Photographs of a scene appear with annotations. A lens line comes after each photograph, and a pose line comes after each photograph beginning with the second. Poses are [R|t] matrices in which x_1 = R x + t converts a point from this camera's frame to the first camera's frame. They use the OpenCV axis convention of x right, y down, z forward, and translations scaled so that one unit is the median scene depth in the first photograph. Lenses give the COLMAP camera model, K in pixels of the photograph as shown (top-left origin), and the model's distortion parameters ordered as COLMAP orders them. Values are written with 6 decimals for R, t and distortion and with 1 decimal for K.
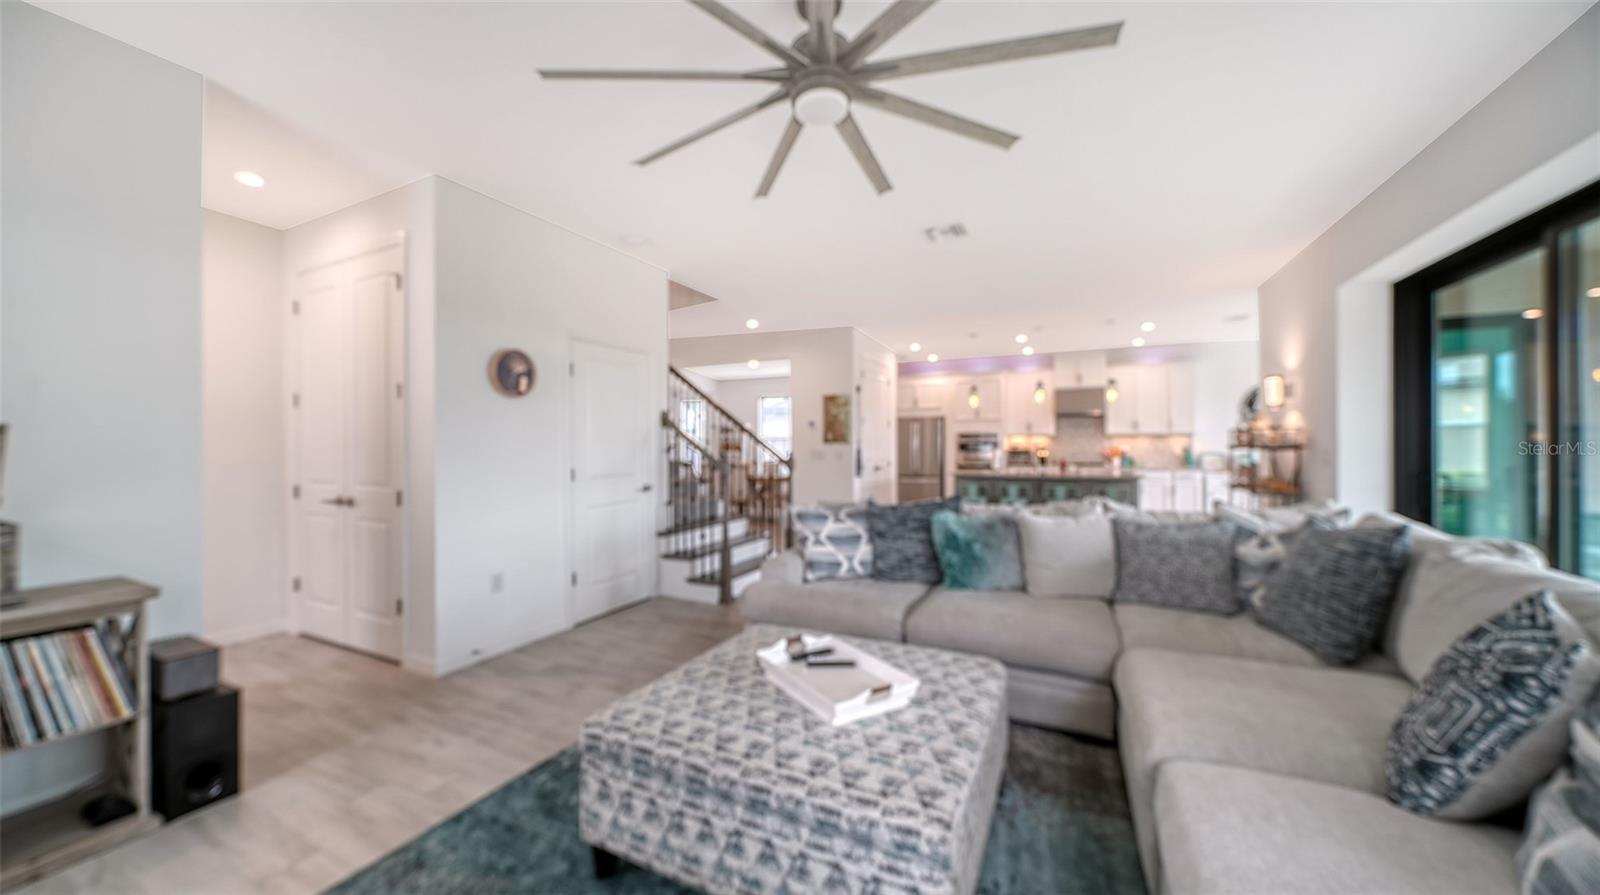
lens RADIAL K [[563.3, 0, 789.8], [0, 563.3, 441.0], [0, 0, 1]] dist [-0.000068, -0.001738]
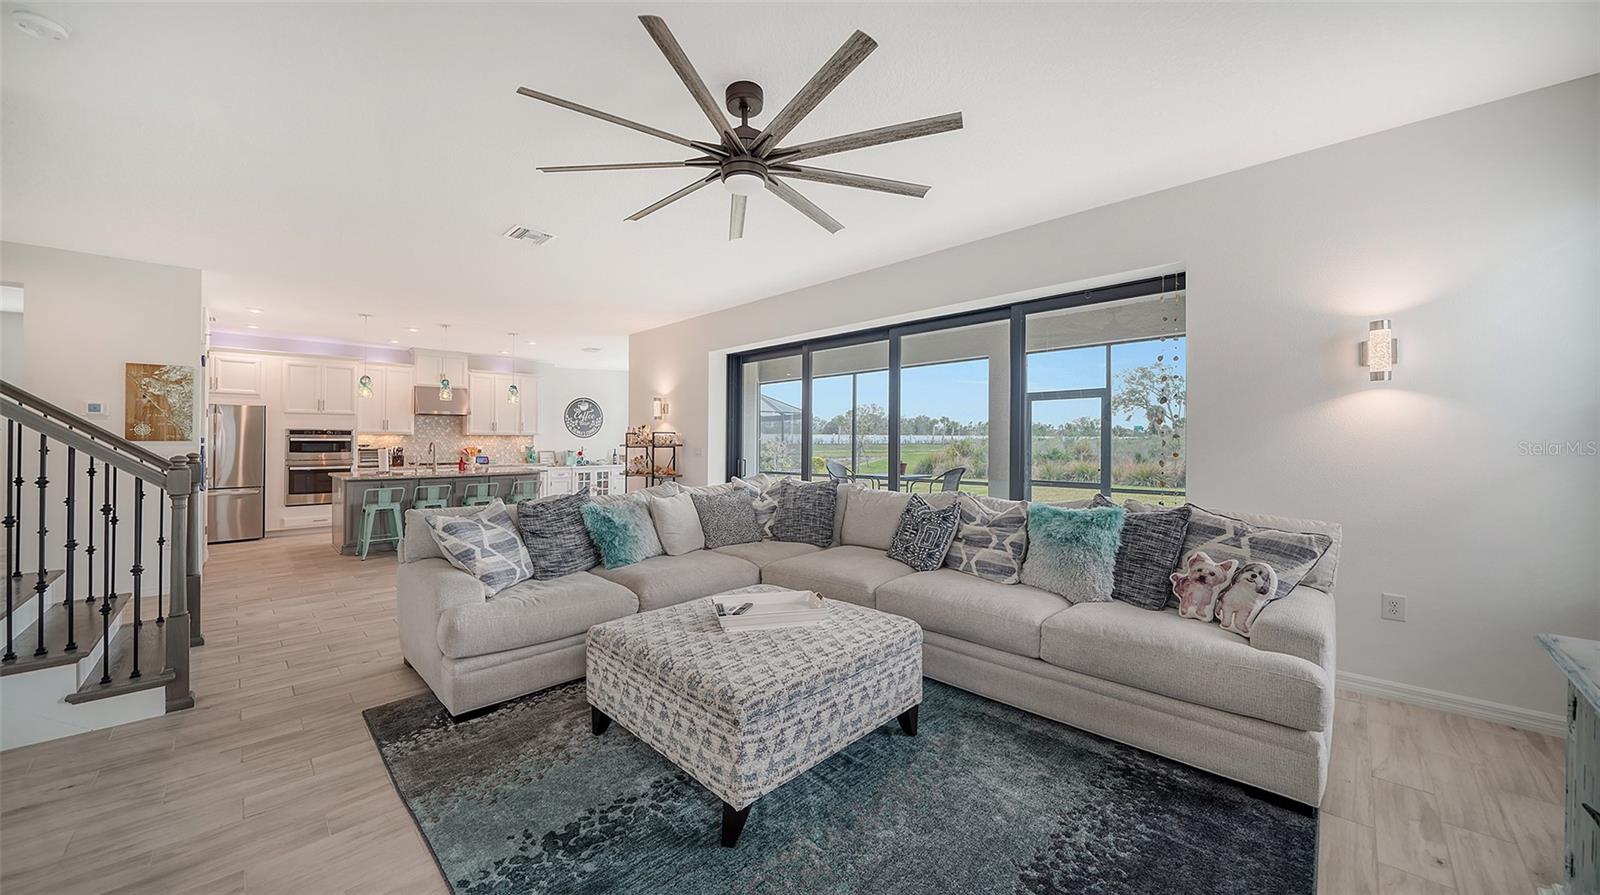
lens RADIAL K [[563.3, 0, 789.8], [0, 563.3, 441.0], [0, 0, 1]] dist [-0.000068, -0.001738]
pose [[0.305550, 0.007522, 0.952146, -0.642722], [-0.008109, 0.999953, -0.005297, 0.004743], [-0.952142, -0.006102, 0.305596, 0.277550]]
